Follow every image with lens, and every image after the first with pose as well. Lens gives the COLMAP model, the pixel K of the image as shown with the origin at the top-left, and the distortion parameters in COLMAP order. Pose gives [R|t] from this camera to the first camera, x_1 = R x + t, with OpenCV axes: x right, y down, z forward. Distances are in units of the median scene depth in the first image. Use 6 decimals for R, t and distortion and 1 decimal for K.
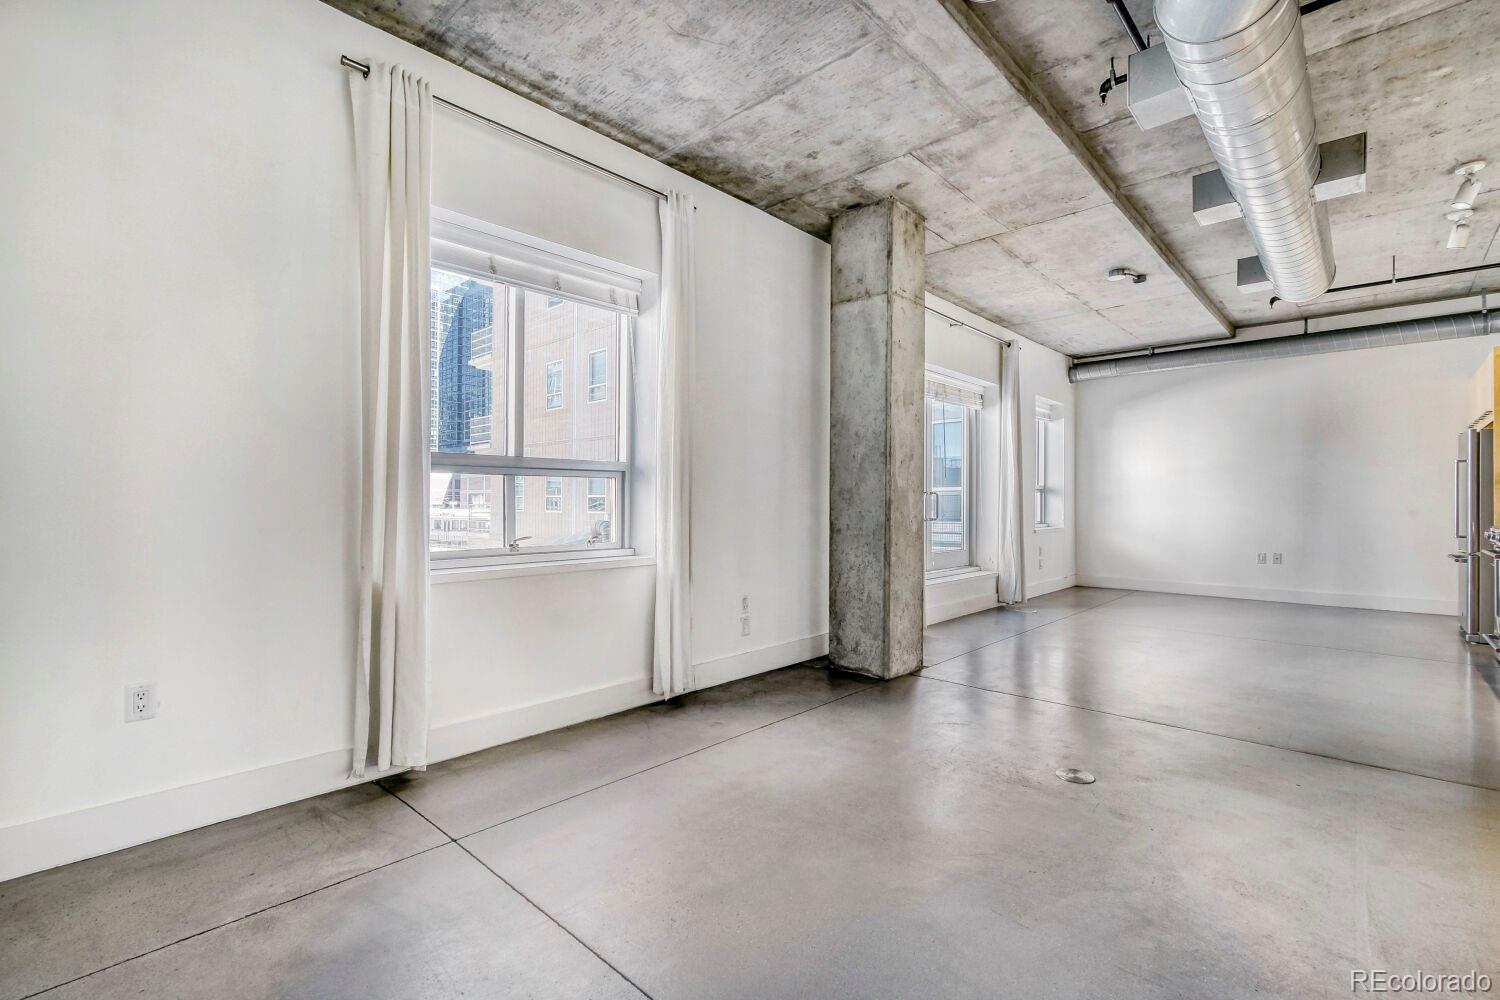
lens RADIAL K [[671.2, 0, 749.9], [0, 671.2, 498.8], [0, 0, 1]] dist [0.000017, -0.001831]
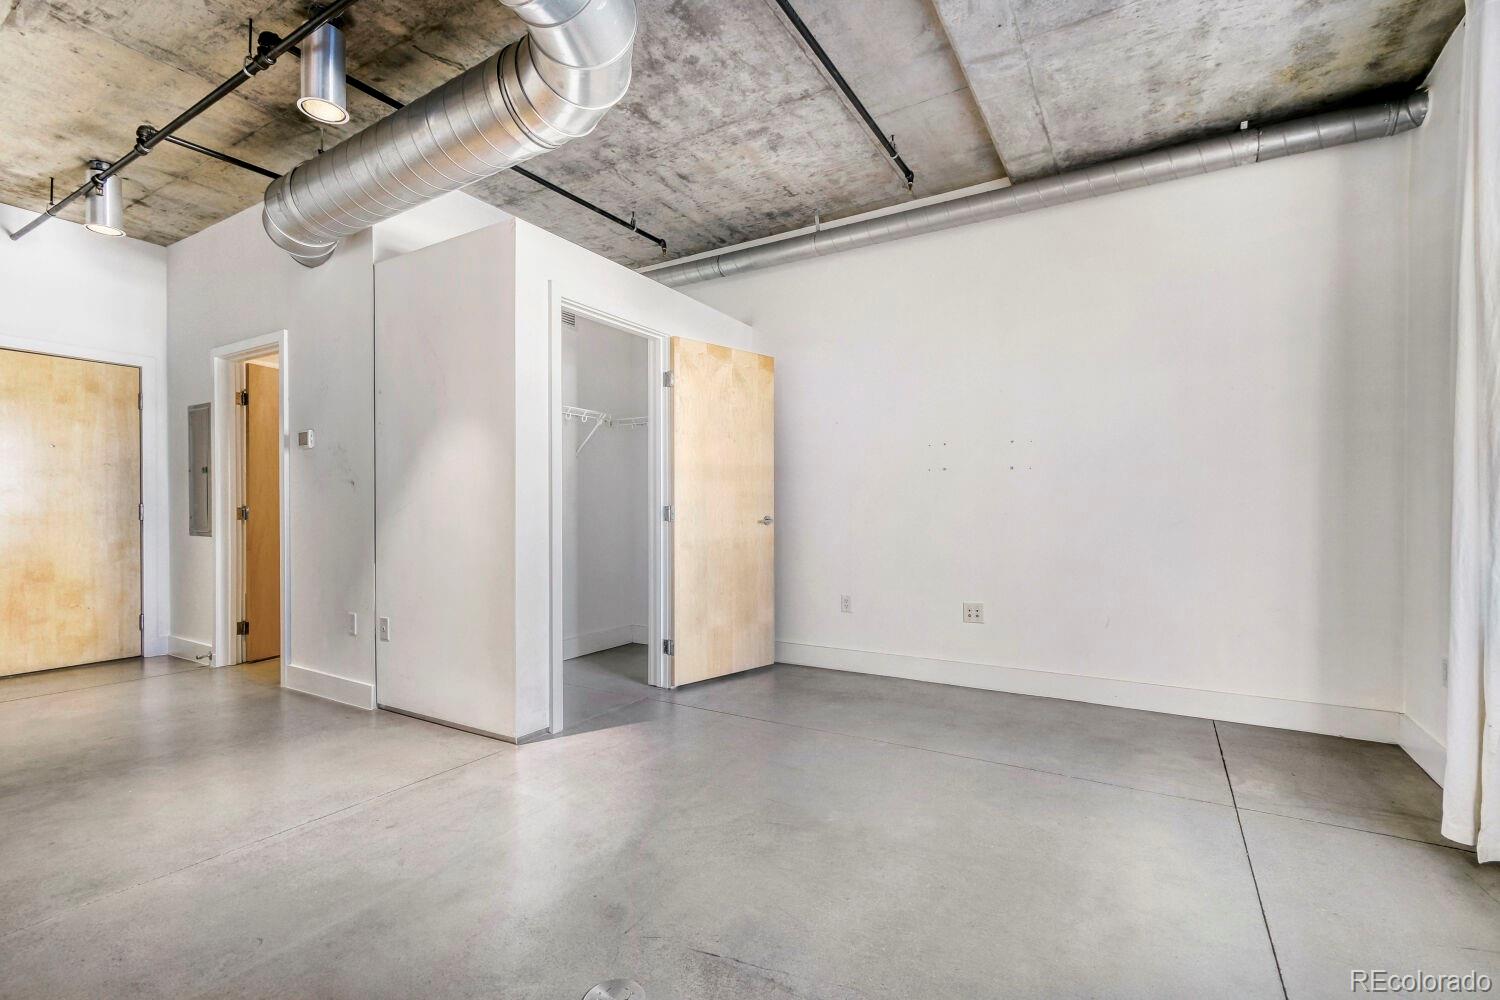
lens RADIAL K [[671.2, 0, 768.3], [0, 671.2, 511.5], [0, 0, 1]] dist [0.000017, -0.001831]
pose [[-0.977698, 0.001881, -0.210006, 0.297539], [0.001671, 0.999998, 0.001176, 0.000149], [0.210008, 0.000799, -0.977699, 0.999783]]
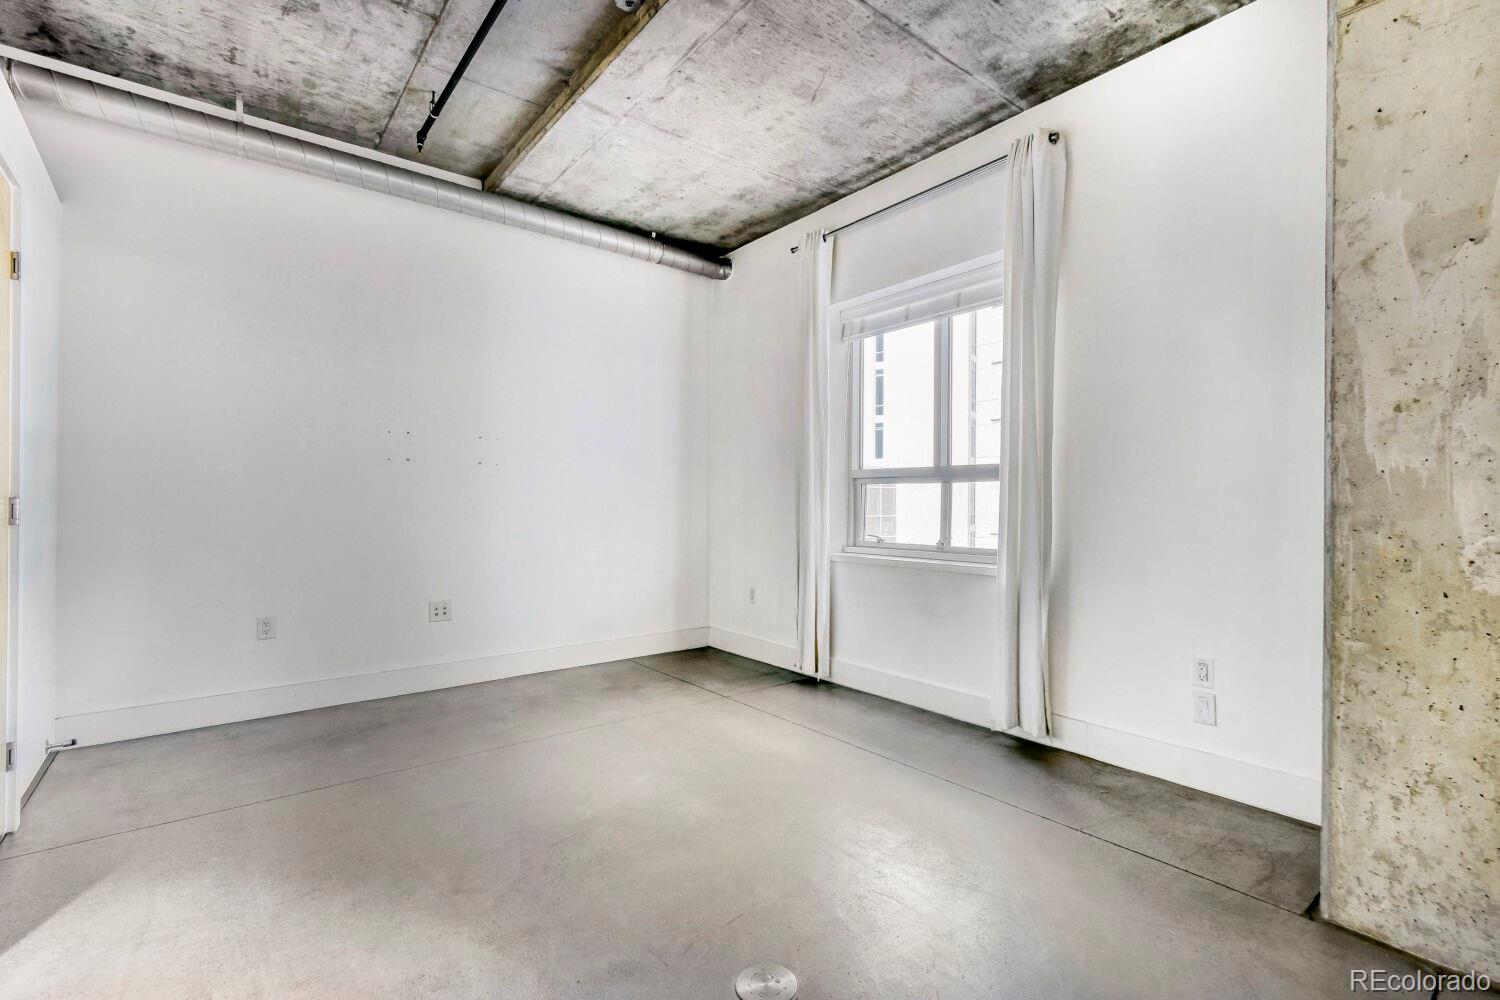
lens RADIAL K [[671.2, 0, 750.4], [0, 671.2, 500.3], [0, 0, 1]] dist [0.000017, -0.001831]
pose [[-0.145528, -0.004829, -0.989342, 0.667433], [0.002230, 0.999984, -0.005209, 0.000146], [0.989352, -0.002965, -0.145515, 0.677227]]
